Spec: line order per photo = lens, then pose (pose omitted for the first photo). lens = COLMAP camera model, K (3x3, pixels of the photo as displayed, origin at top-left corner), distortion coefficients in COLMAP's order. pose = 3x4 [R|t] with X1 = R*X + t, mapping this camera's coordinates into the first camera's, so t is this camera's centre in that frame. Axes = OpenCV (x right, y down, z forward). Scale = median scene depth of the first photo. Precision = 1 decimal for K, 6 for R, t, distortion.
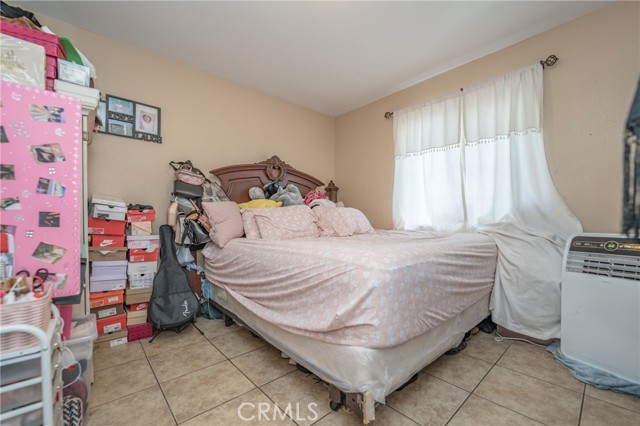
lens RADIAL K [[265.2, 0, 307.8], [0, 265.2, 212.6], [0, 0, 1]] dist [-0.001189, -0.000128]
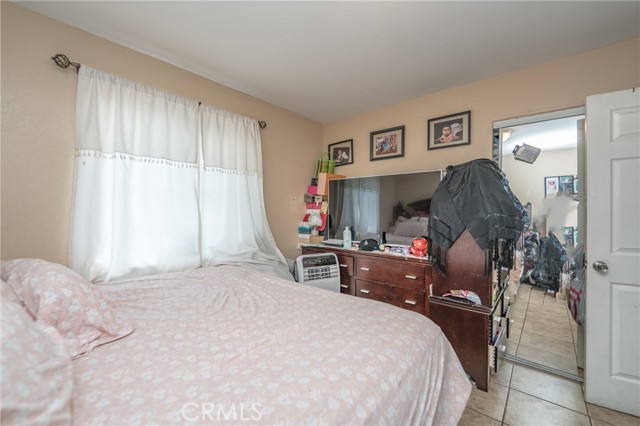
lens RADIAL K [[261.3, 0, 320.6], [0, 261.3, 211.4], [0, 0, 1]] dist [-0.002952, -0.000187]
pose [[-0.146172, 0.002286, 0.989257, -0.337257], [-0.029196, 0.999552, -0.006624, -0.113865], [-0.988828, -0.029851, -0.146040, 0.728223]]
